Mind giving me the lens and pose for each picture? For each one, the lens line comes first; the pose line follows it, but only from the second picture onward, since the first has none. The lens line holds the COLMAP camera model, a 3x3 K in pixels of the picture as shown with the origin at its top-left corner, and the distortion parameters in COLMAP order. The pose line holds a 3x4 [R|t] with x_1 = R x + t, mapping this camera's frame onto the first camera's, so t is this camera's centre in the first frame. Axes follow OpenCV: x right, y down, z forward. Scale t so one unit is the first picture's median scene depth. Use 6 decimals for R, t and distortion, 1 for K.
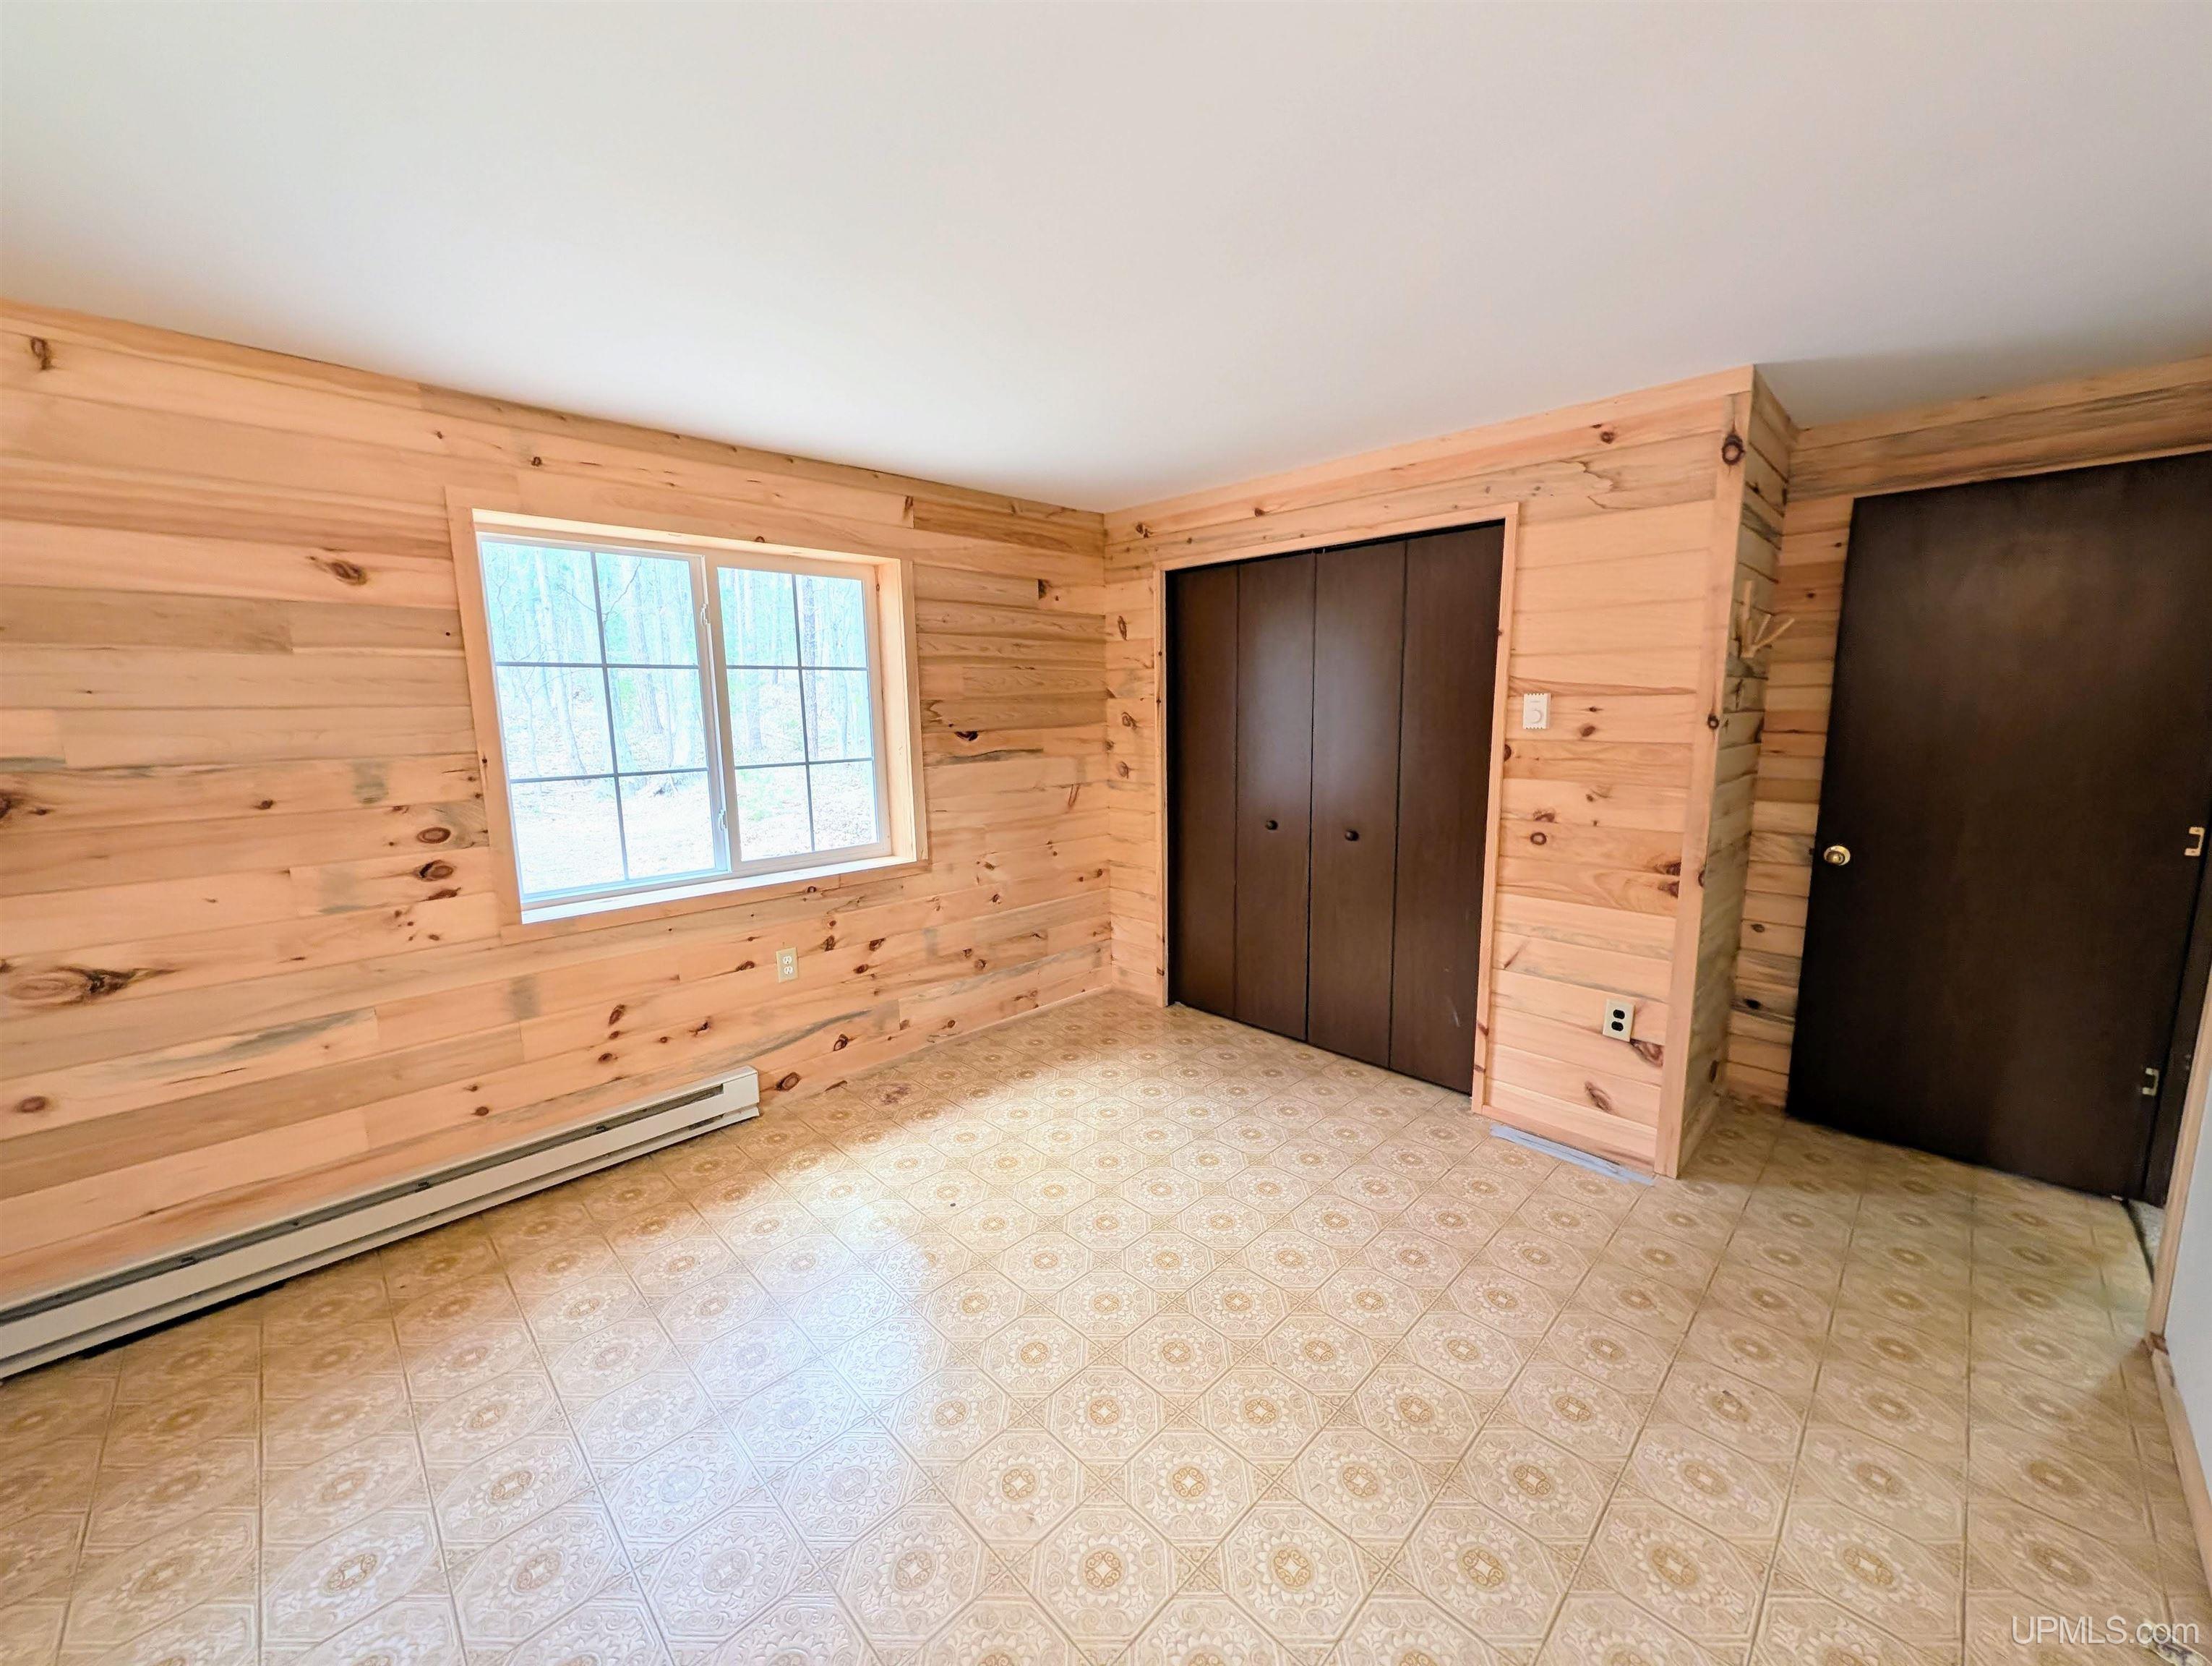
lens RADIAL K [[857.5, 0, 1107.9], [0, 857.5, 830.3], [0, 0, 1]] dist [0.001535, 0.000020]
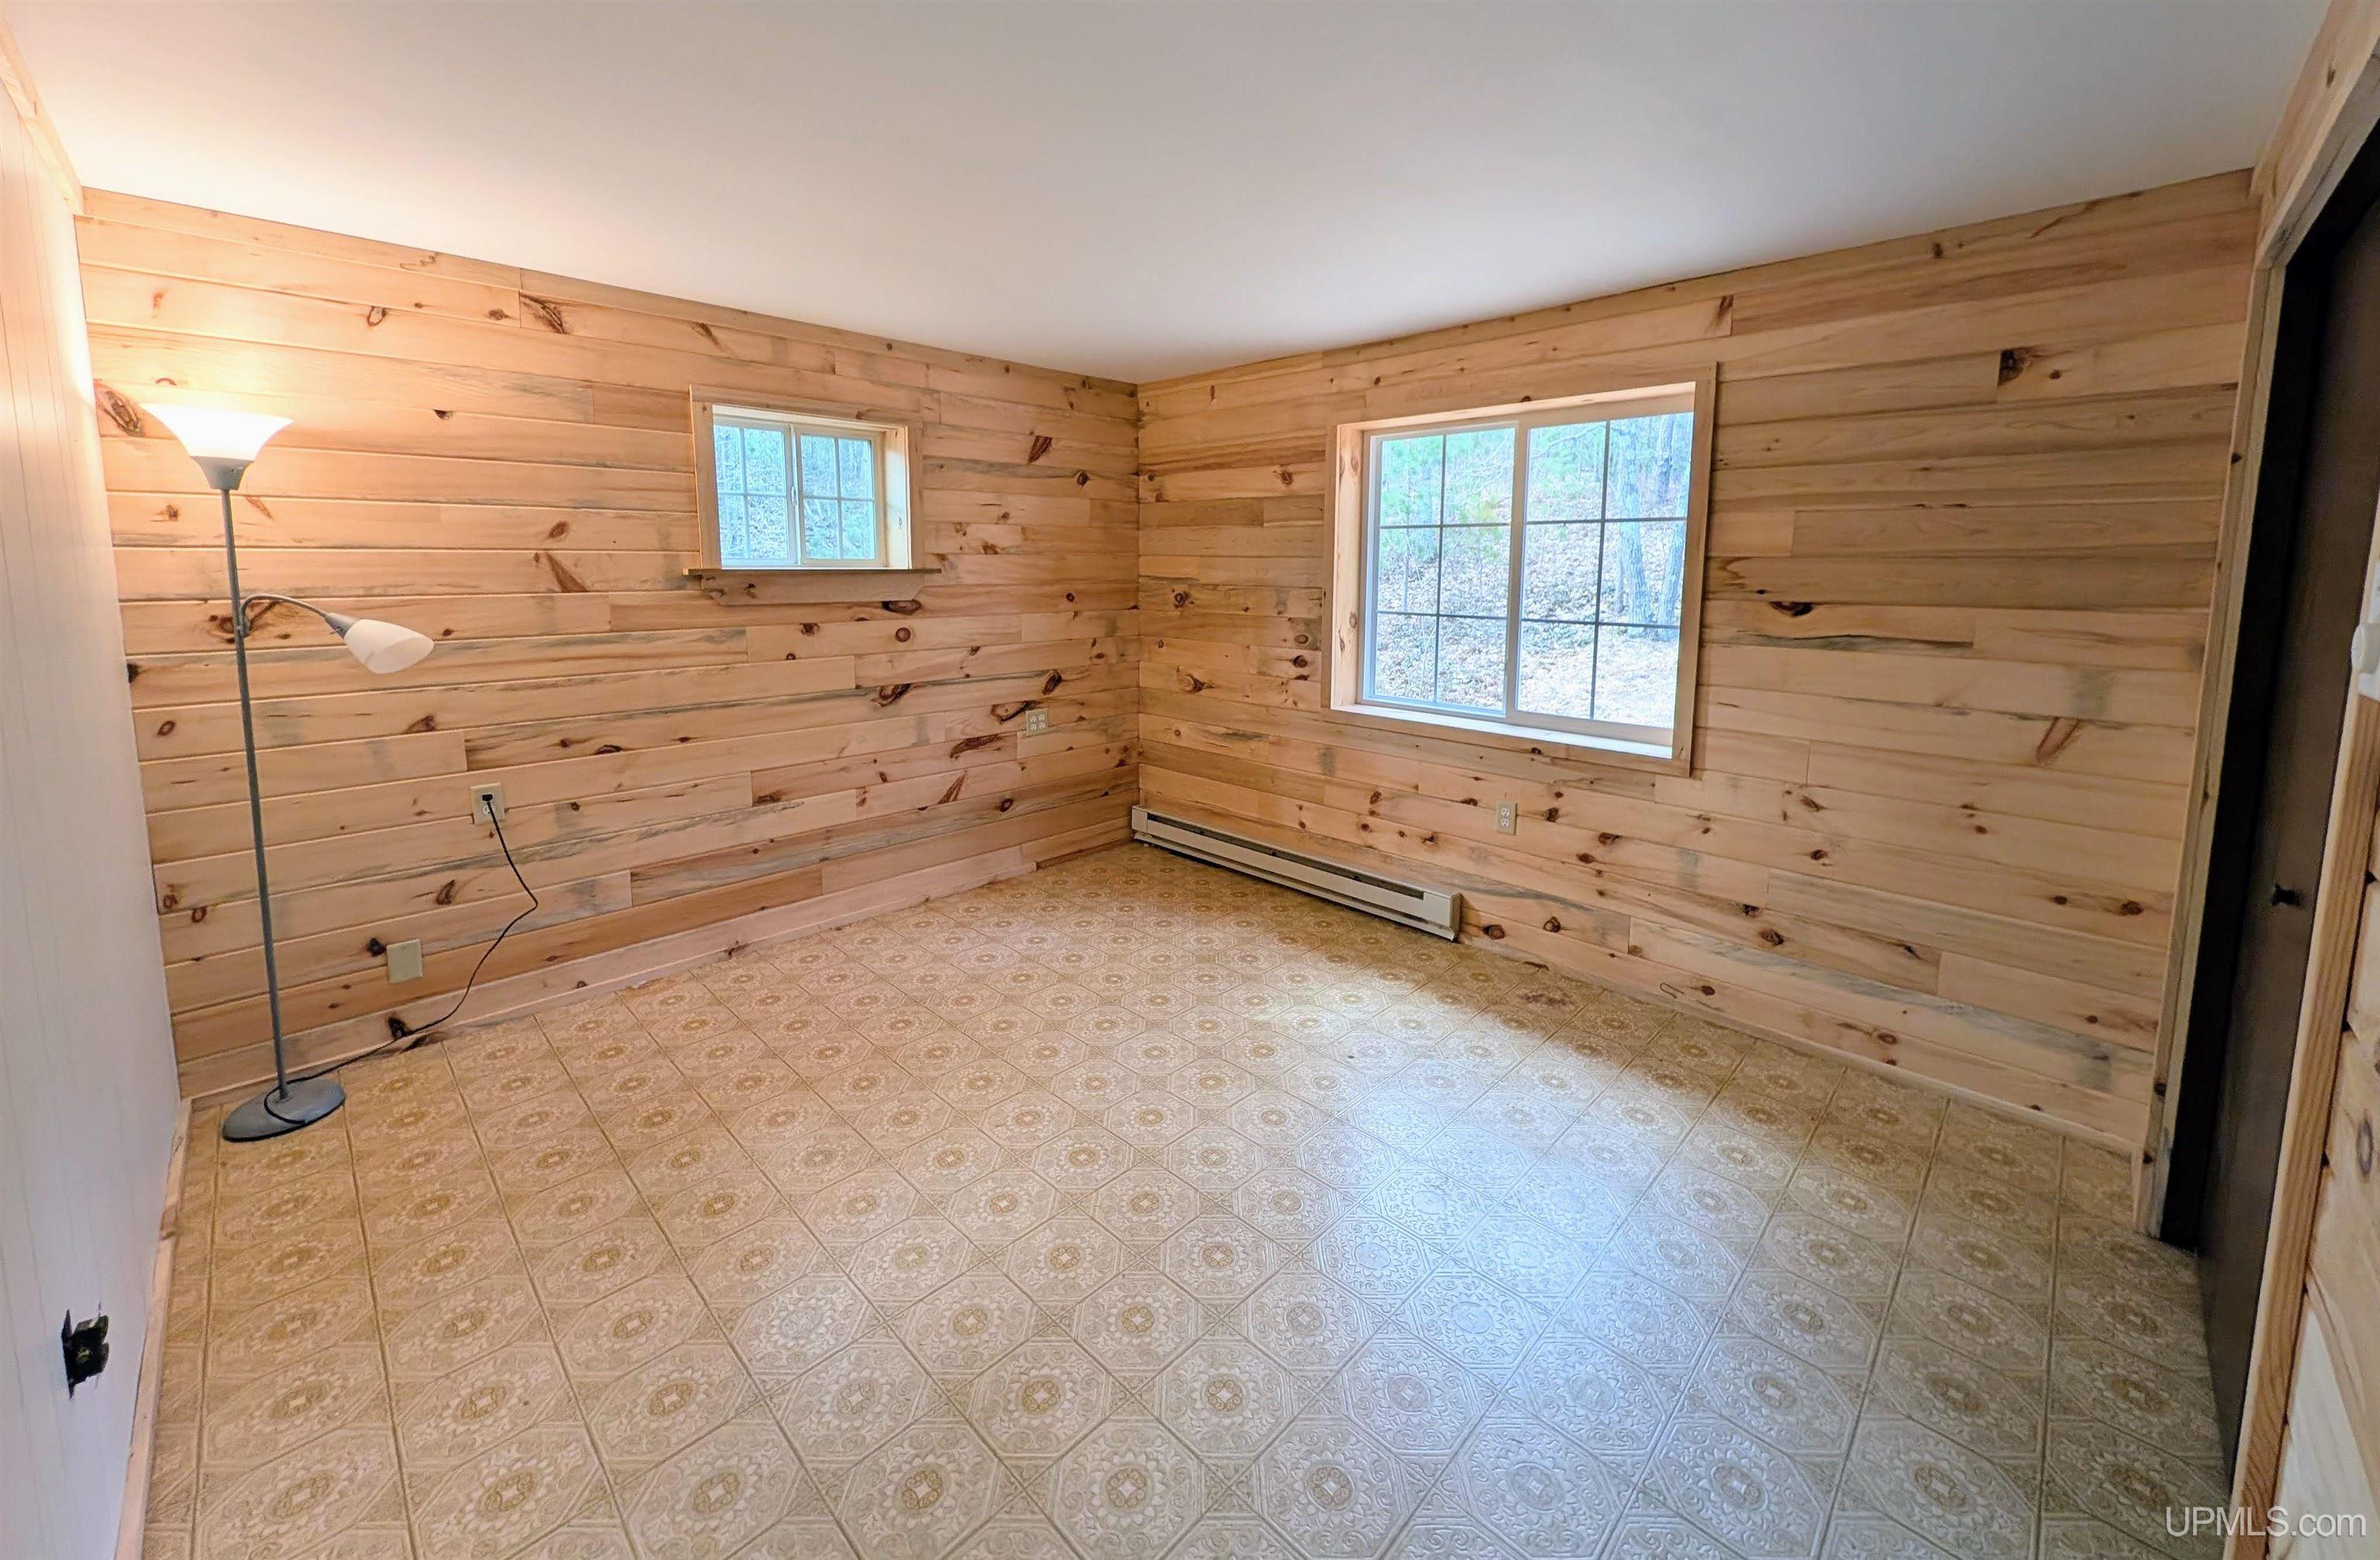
lens RADIAL K [[922.2, 0, 1194.5], [0, 922.2, 662.5], [0, 0, 1]] dist [0.000003, -0.000282]
pose [[0.007799, 0.125214, -0.992099, 0.670441], [-0.153054, 0.980588, 0.122559, -0.097319], [0.988187, 0.150889, 0.026812, 0.581125]]
